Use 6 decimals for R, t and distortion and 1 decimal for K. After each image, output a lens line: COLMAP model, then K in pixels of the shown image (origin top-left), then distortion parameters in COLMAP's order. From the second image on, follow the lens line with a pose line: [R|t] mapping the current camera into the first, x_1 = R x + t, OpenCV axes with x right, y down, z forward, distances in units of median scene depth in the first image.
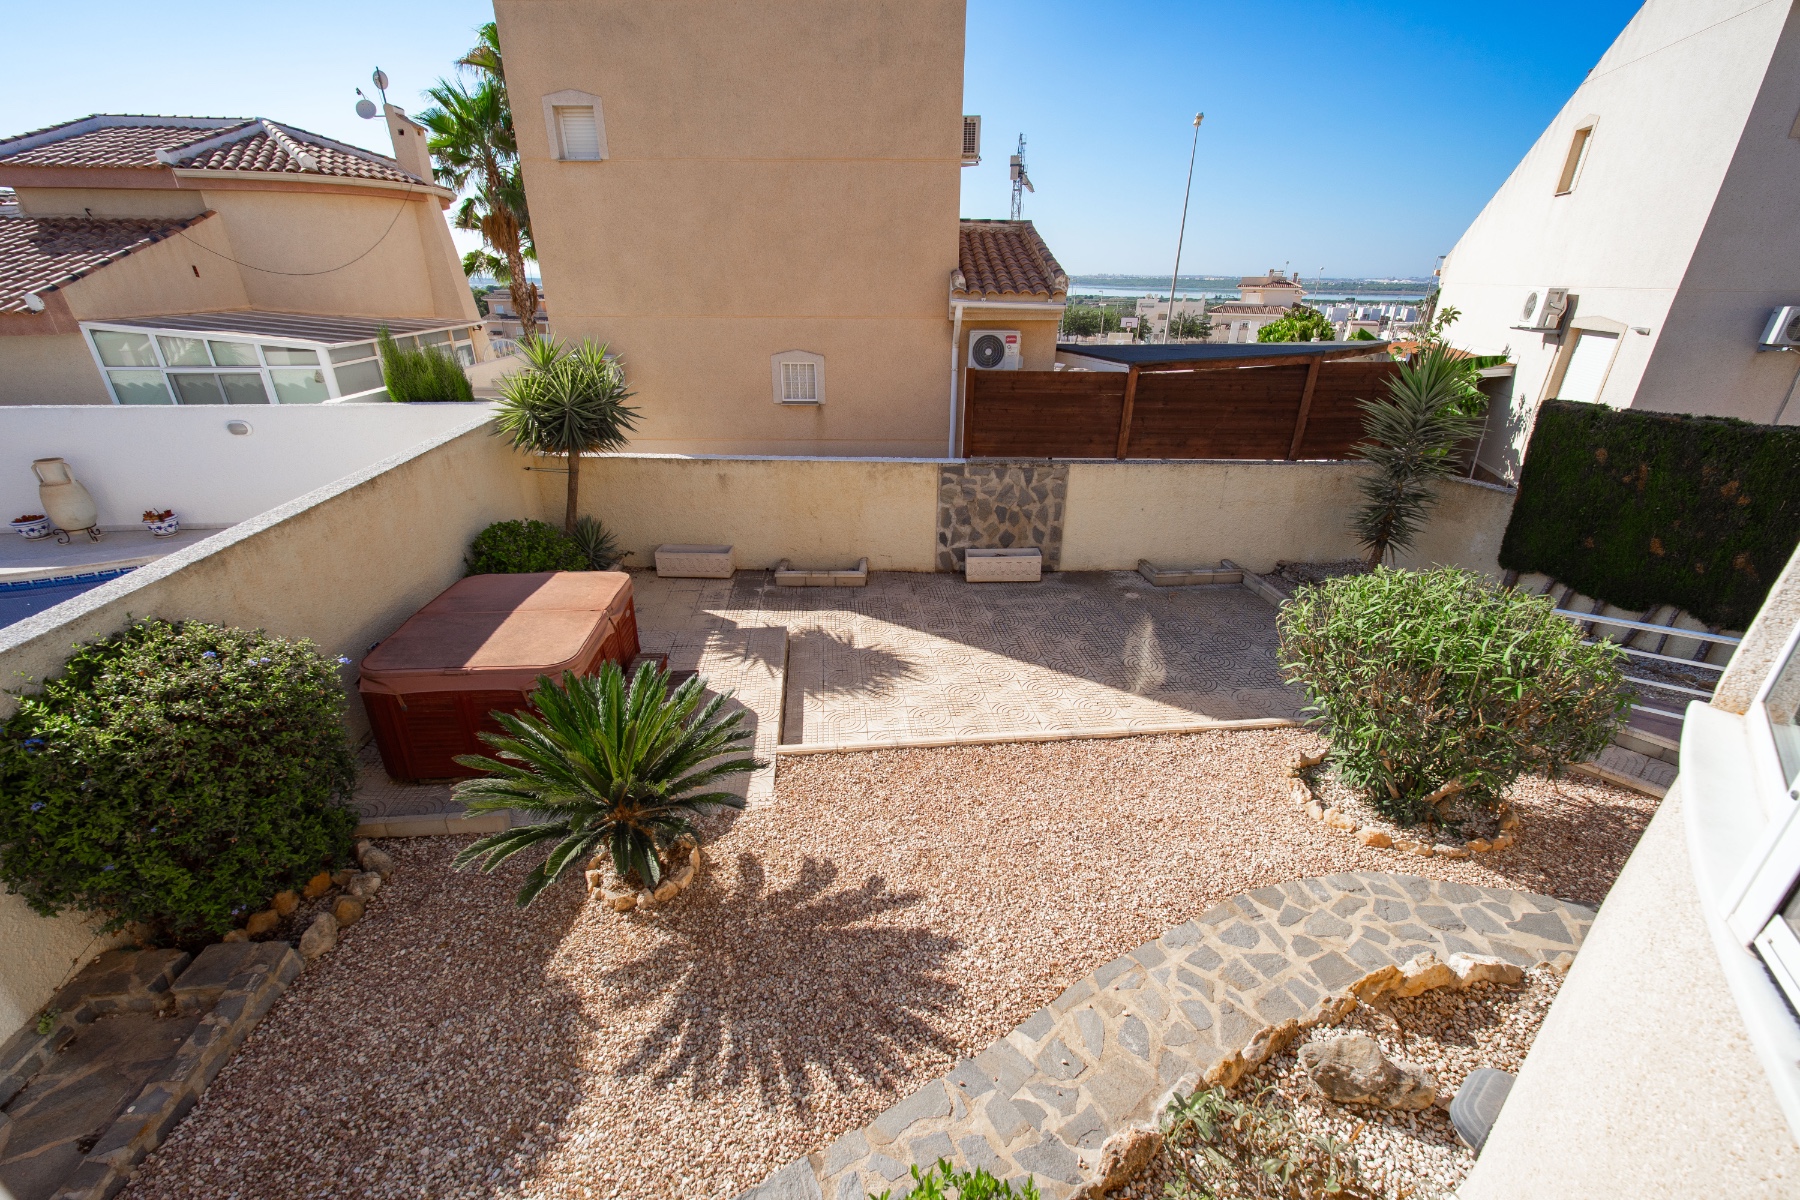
lens RADIAL K [[739.4, 0, 899.8], [0, 739.4, 610.5], [0, 0, 1]] dist [0.008945, -0.006873]
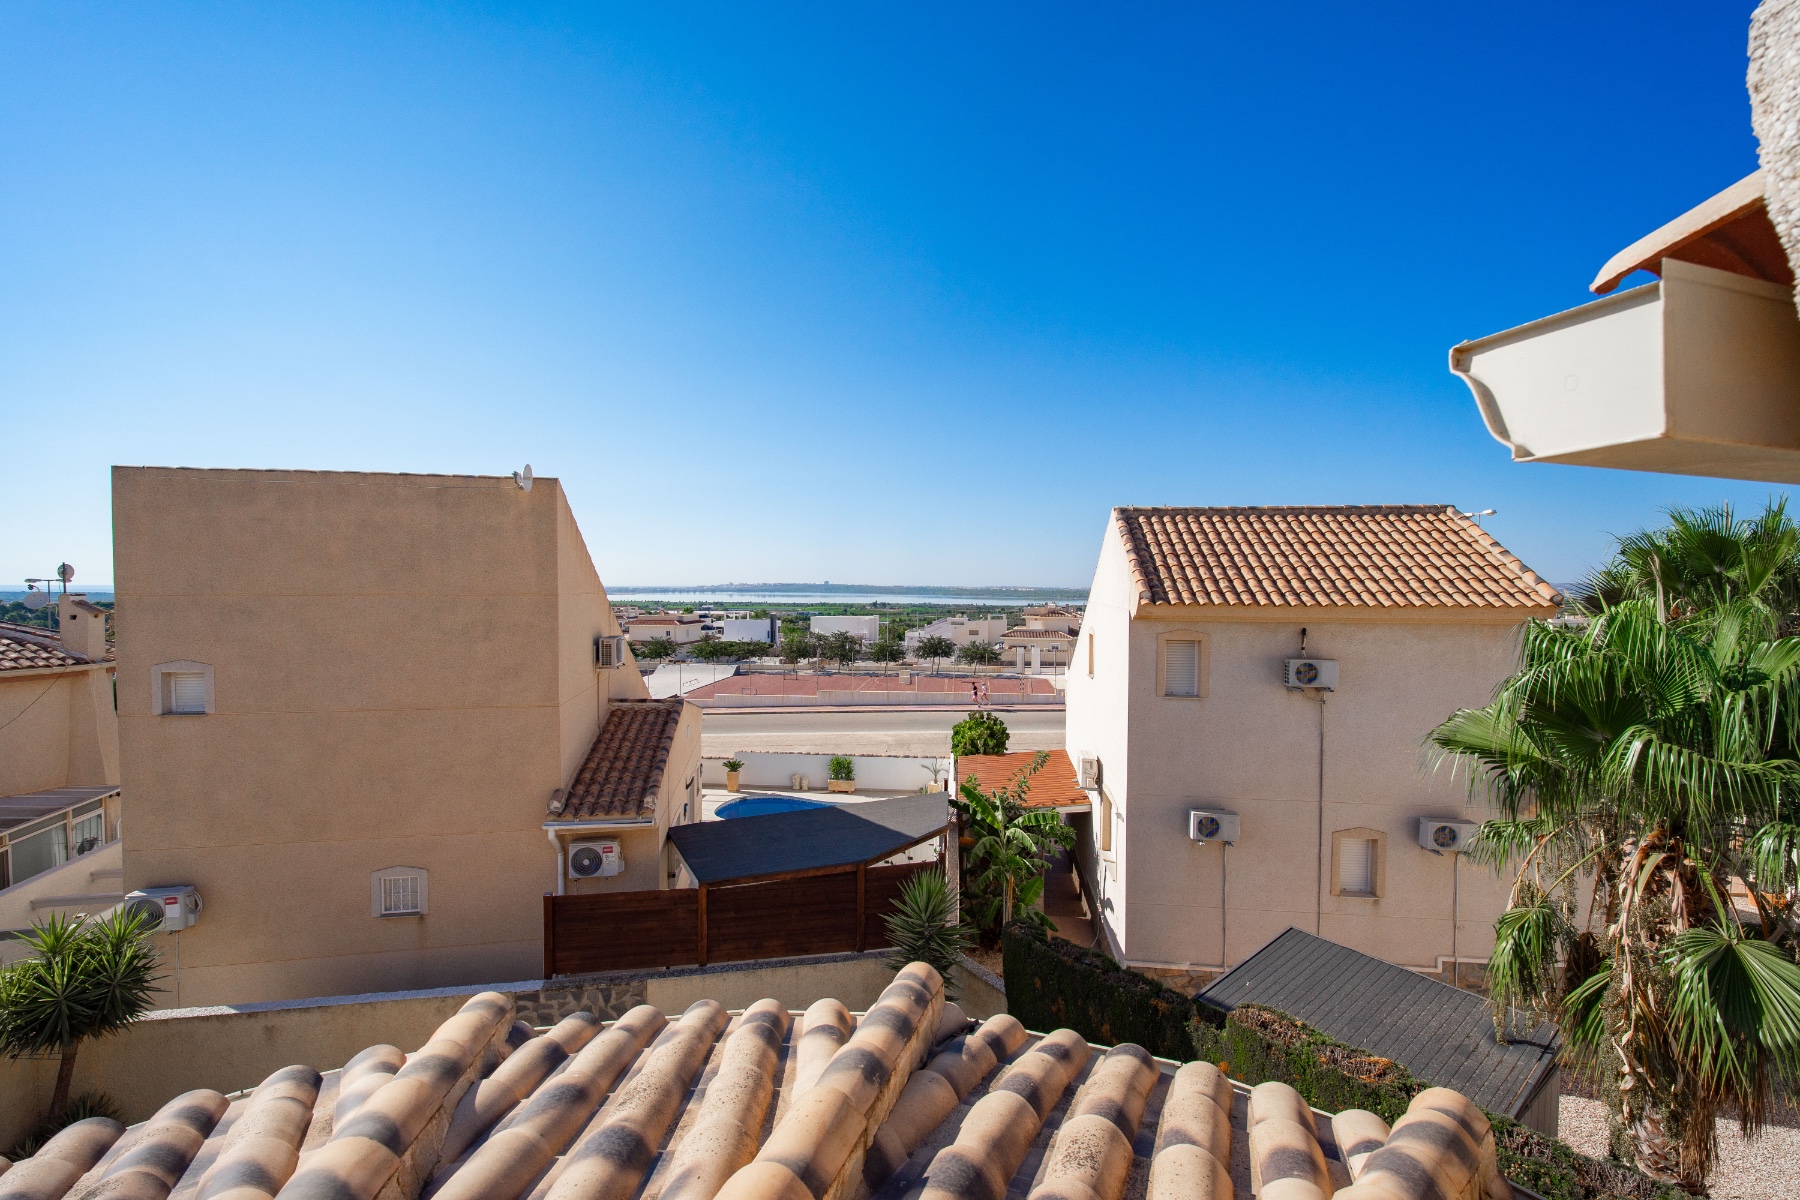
lens RADIAL K [[736.0, 0, 900.5], [0, 736.0, 607.5], [0, 0, 1]] dist [-0.002910, -0.000703]
pose [[0.979555, -0.006562, 0.201068, 0.375568], [0.083708, 0.922132, -0.377710, -0.260798], [-0.182933, 0.386819, 0.903829, -0.213365]]
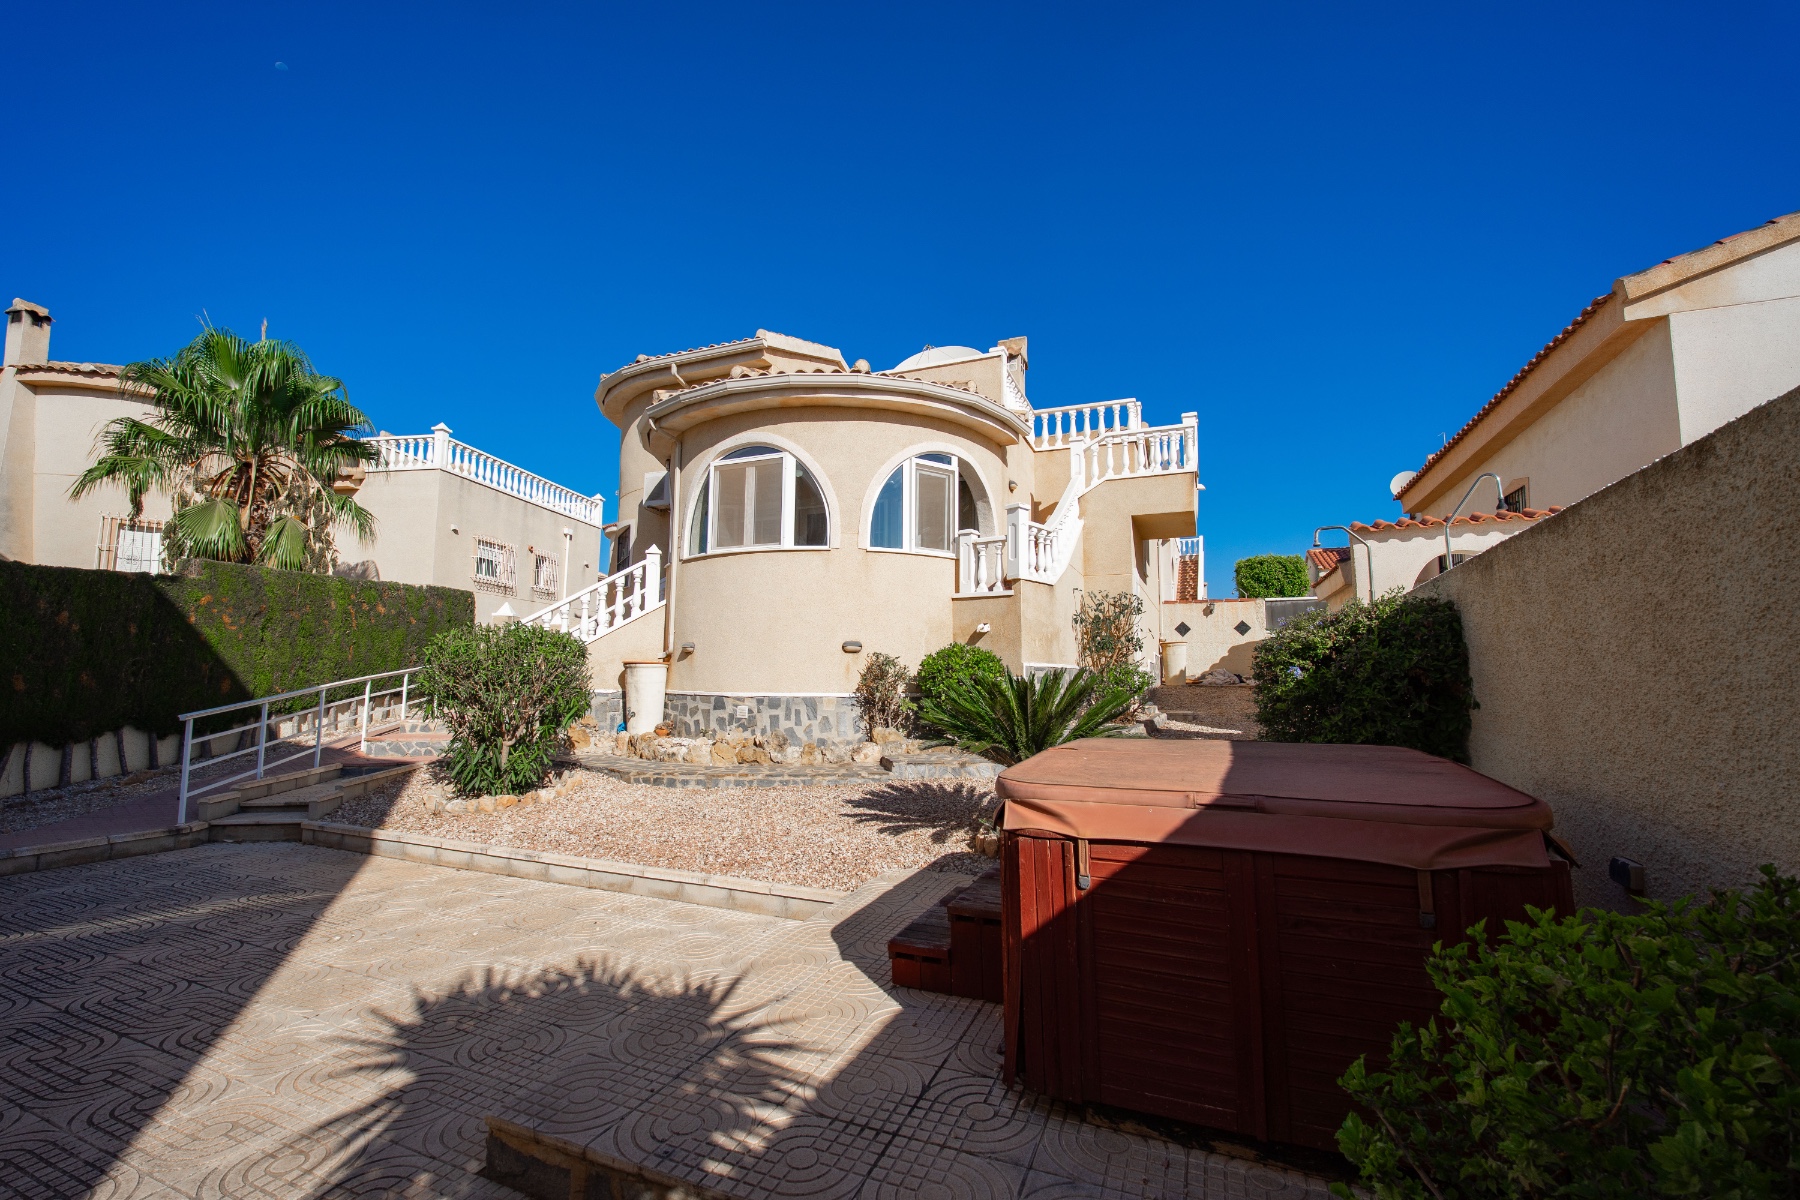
lens RADIAL K [[739.4, 0, 899.8], [0, 739.4, 610.5], [0, 0, 1]] dist [0.008945, -0.006873]
pose [[-0.879302, 0.034490, 0.475015, -0.359015], [0.185970, 0.943060, 0.275777, -0.170709], [-0.438456, 0.330830, -0.835648, 0.944138]]
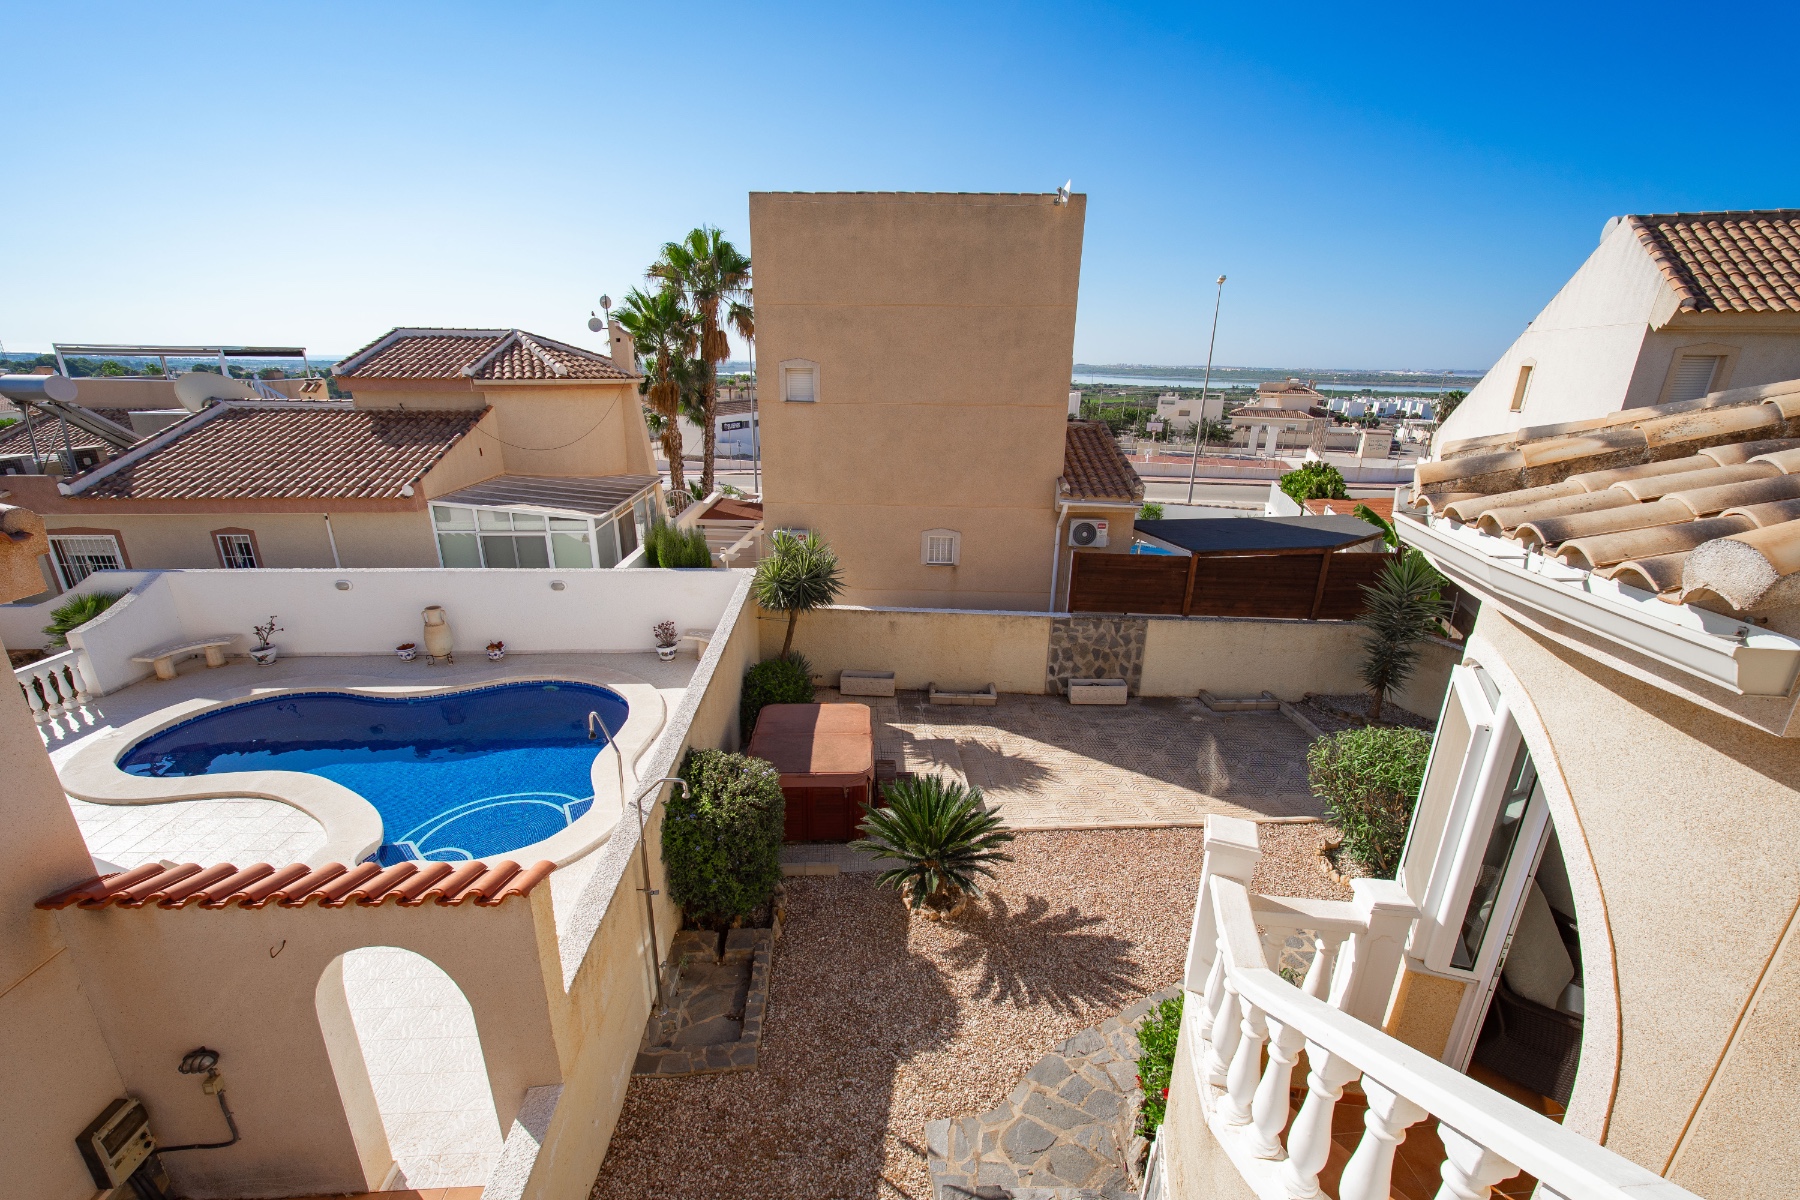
lens RADIAL K [[739.4, 0, 899.8], [0, 739.4, 610.5], [0, 0, 1]] dist [0.008945, -0.006873]
pose [[0.999441, 0.018373, -0.027933, -0.190891], [-0.021119, 0.994617, -0.101440, -0.066458], [0.025919, 0.101974, 0.994449, -0.372709]]
